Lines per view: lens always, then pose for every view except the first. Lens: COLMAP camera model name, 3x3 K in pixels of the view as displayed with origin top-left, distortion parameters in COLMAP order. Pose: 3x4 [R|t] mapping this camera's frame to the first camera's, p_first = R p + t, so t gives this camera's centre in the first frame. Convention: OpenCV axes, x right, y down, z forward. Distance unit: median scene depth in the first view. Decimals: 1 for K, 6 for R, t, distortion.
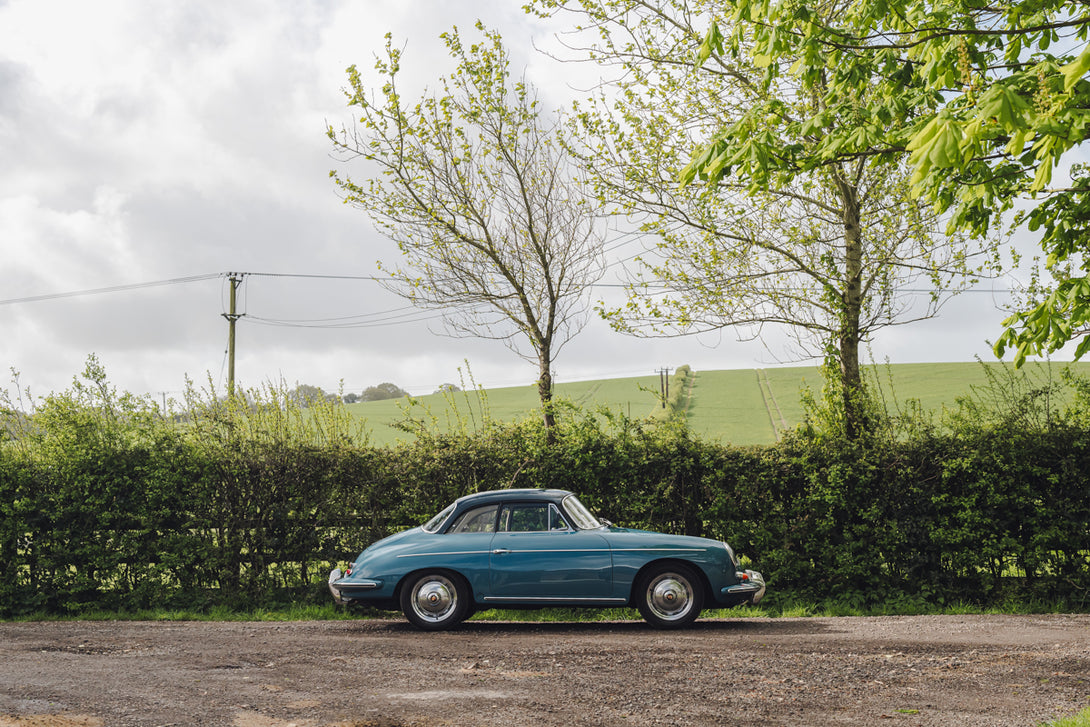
lens RADIAL K [[1561.6, 0, 545.0], [0, 1561.6, 363.5], [0, 0, 1]] dist [-0.022534, 0.082296]
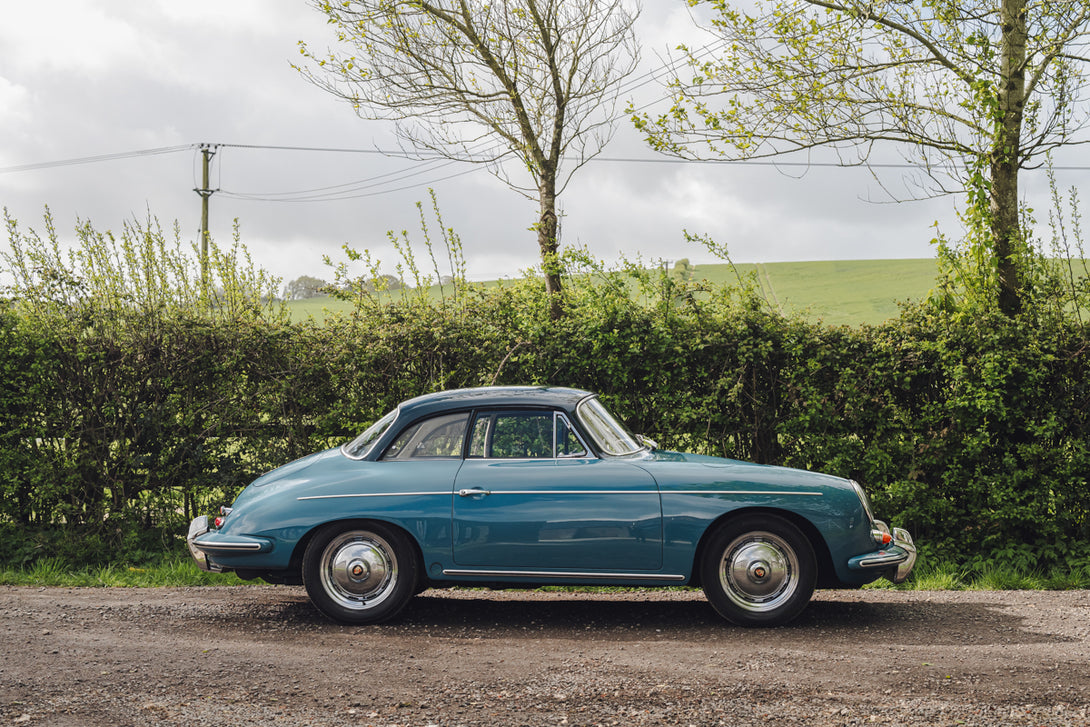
lens RADIAL K [[1561.6, 0, 545.0], [0, 1561.6, 363.5], [0, 0, 1]] dist [-0.022534, 0.082296]
pose [[0.999966, 0.008216, 0.001073, -0.001436], [-0.008270, 0.997590, 0.068892, 0.025592], [-0.000505, -0.068898, 0.997624, 0.342355]]
